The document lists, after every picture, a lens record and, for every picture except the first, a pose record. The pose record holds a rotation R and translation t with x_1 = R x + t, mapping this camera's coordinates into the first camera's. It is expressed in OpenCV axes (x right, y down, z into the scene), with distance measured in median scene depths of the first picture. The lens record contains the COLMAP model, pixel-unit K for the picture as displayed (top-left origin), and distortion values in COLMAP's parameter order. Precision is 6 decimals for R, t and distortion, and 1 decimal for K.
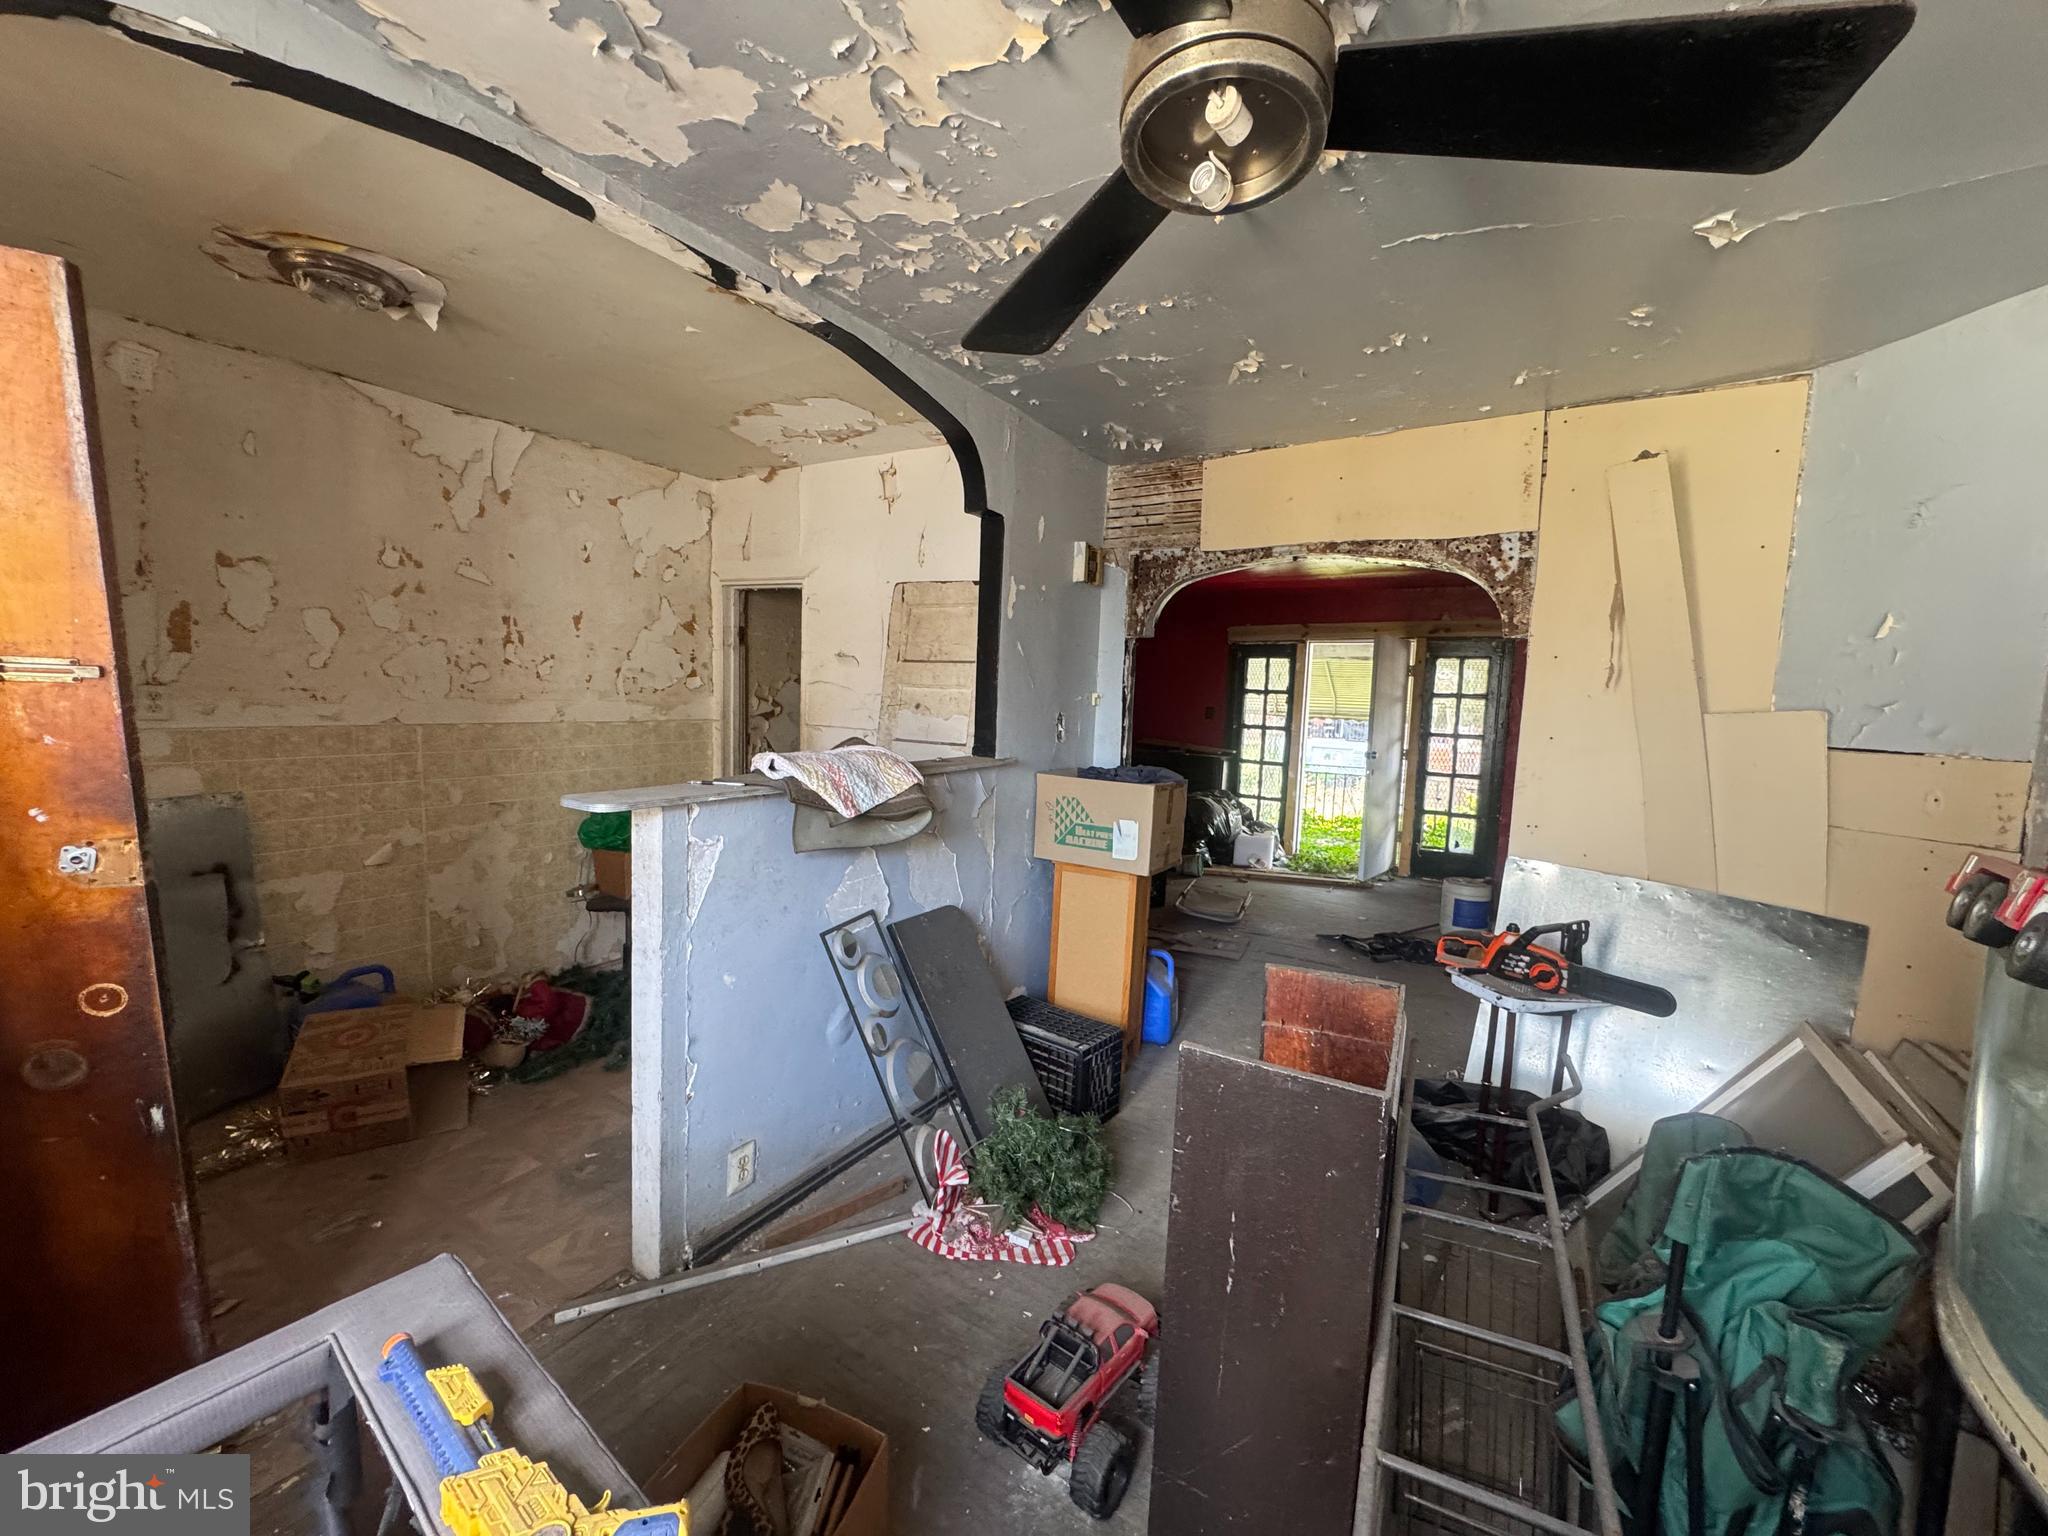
lens RADIAL K [[816.9, 0, 1023.0], [0, 816.9, 770.3], [0, 0, 1]] dist [0.001203, 0.000059]
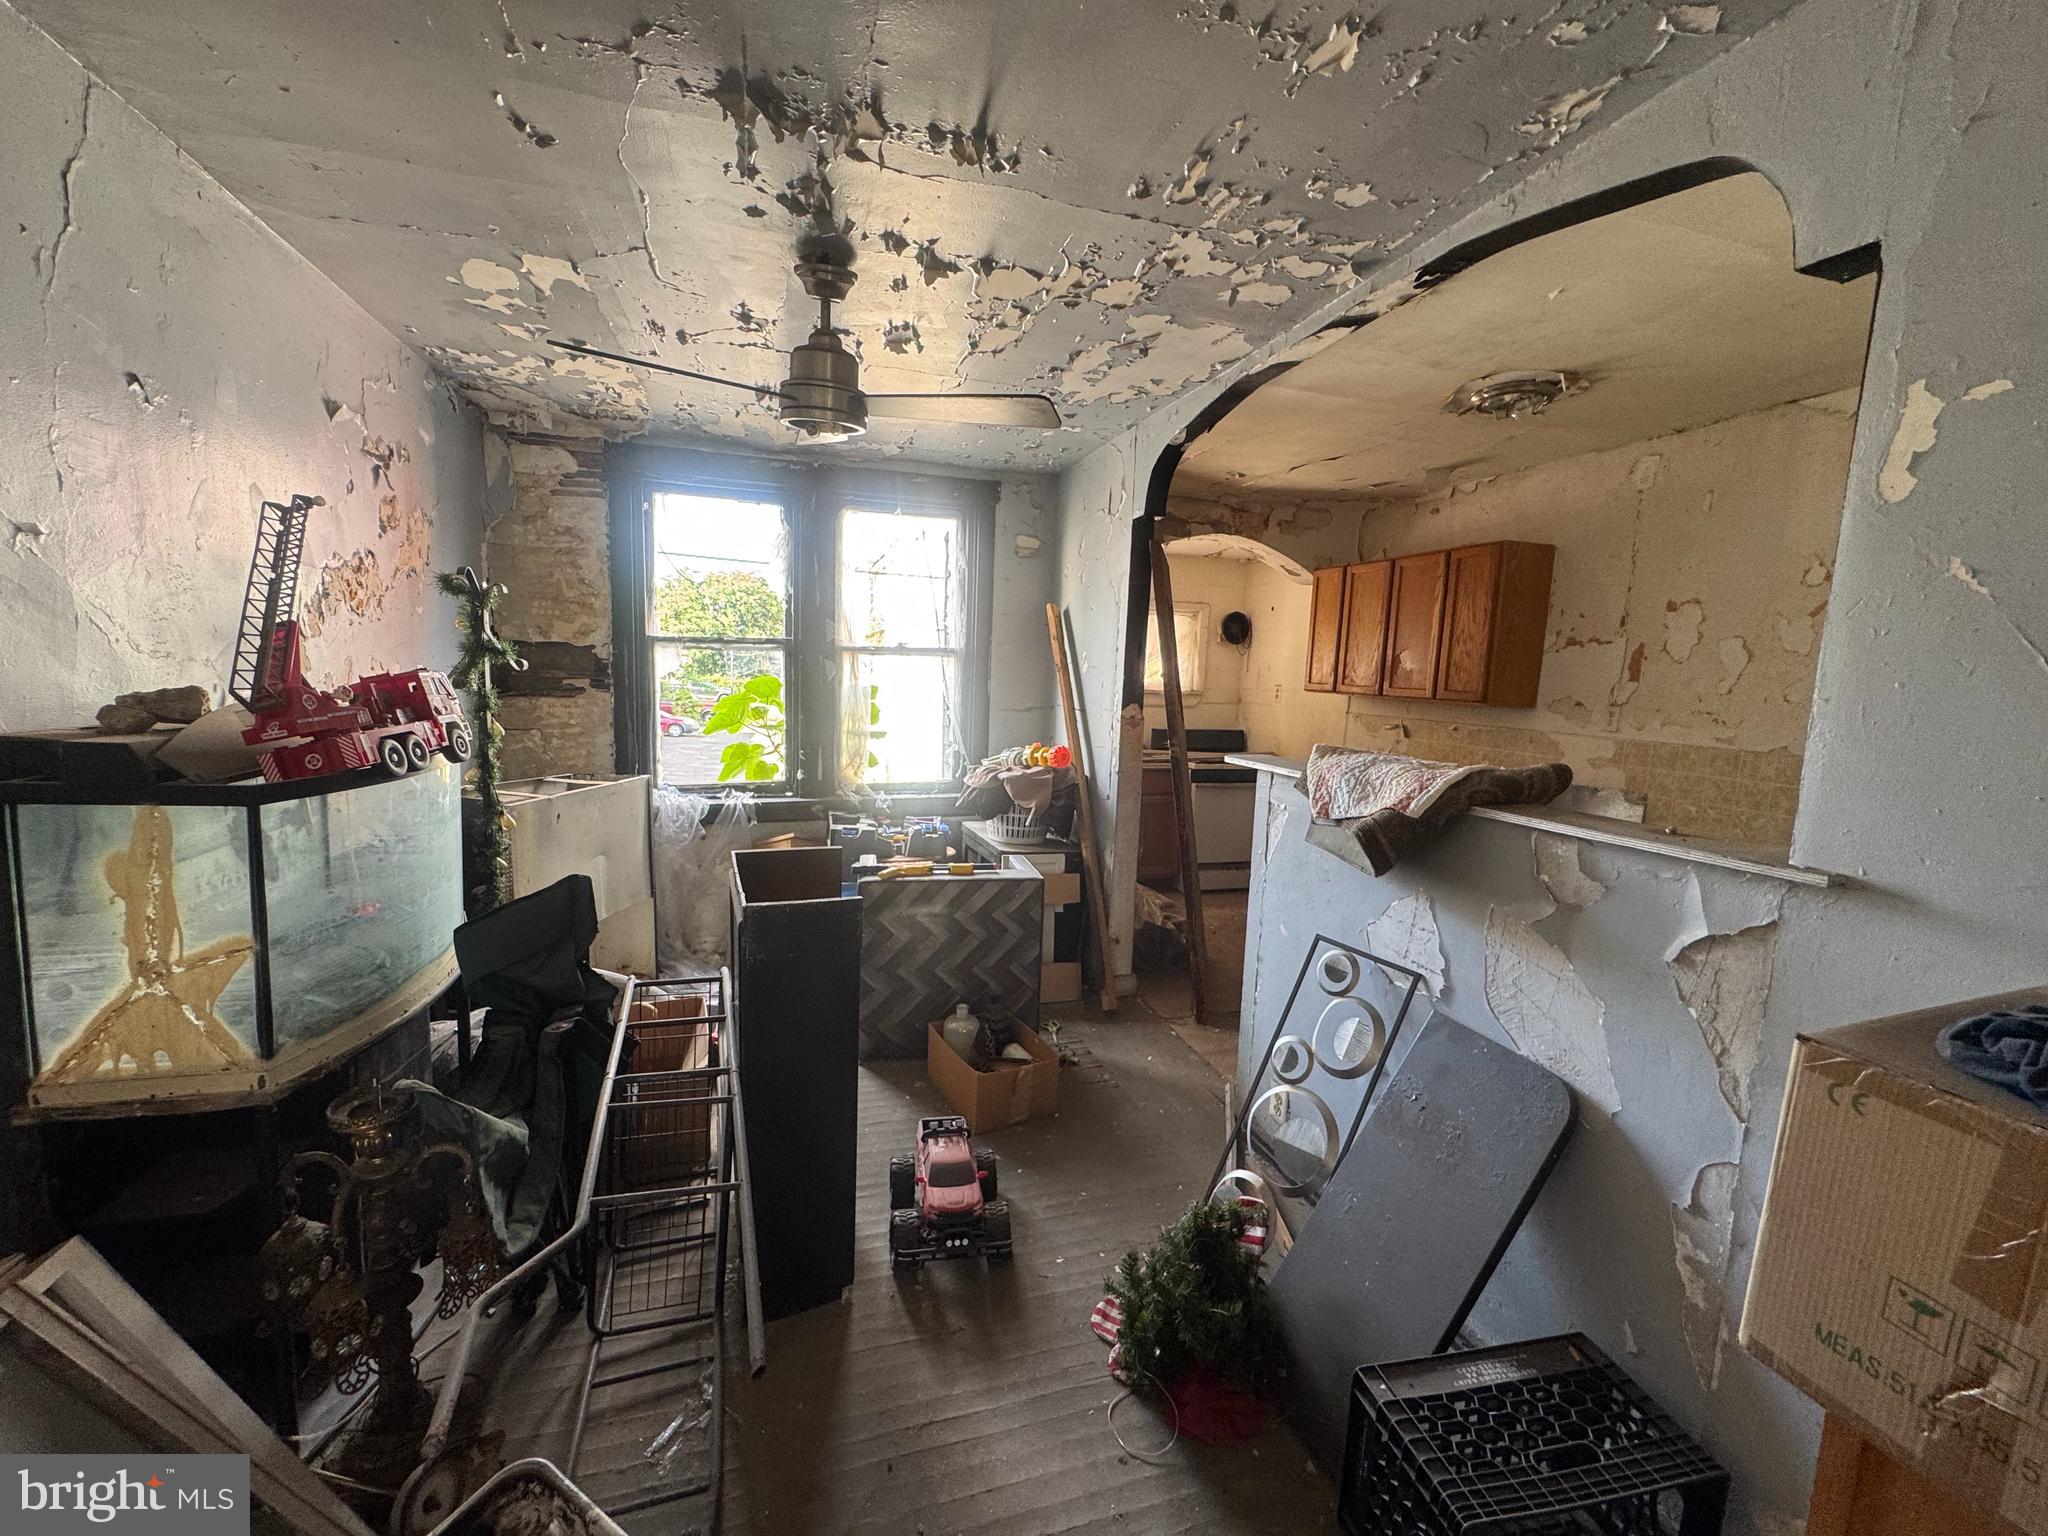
lens RADIAL K [[816.9, 0, 1023.0], [0, 816.9, 770.3], [0, 0, 1]] dist [0.001203, 0.000059]
pose [[-0.648936, 0.036929, -0.759946, 0.573939], [-0.130645, 0.978578, 0.159115, -0.081220], [0.749543, 0.202539, -0.630209, 1.055118]]
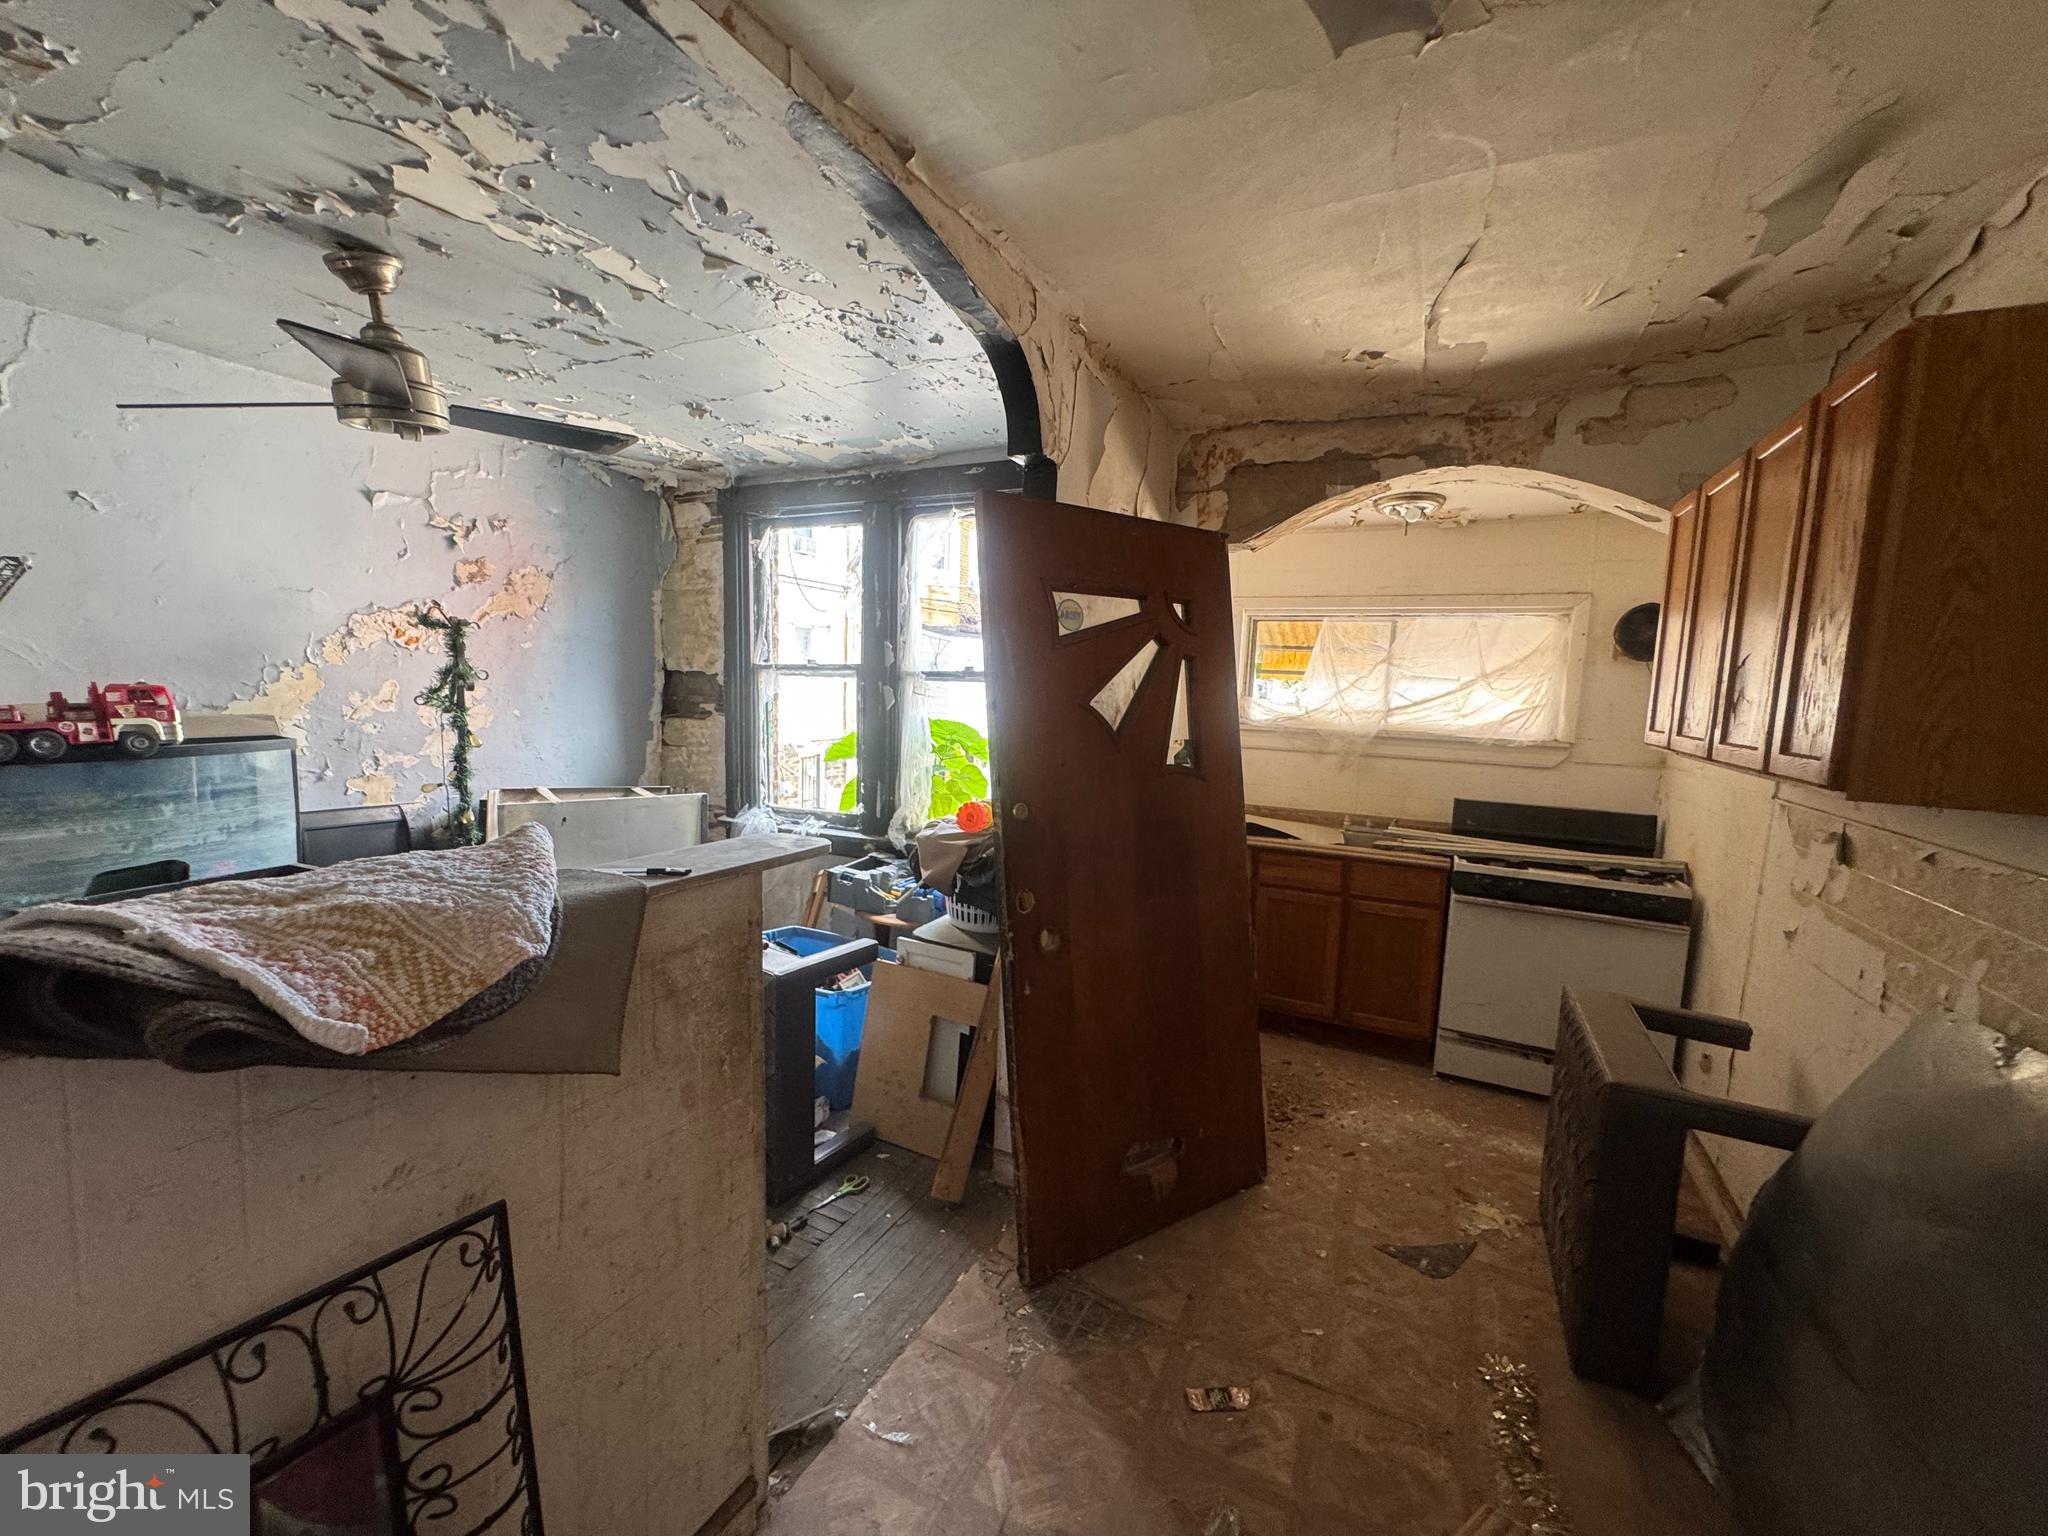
lens RADIAL K [[816.9, 0, 1023.0], [0, 816.9, 770.3], [0, 0, 1]] dist [0.001203, 0.000059]
pose [[-0.993317, -0.061230, -0.097836, -0.436421], [-0.079840, 0.976665, 0.199375, -0.147174], [0.083345, 0.205854, -0.975027, 1.179938]]
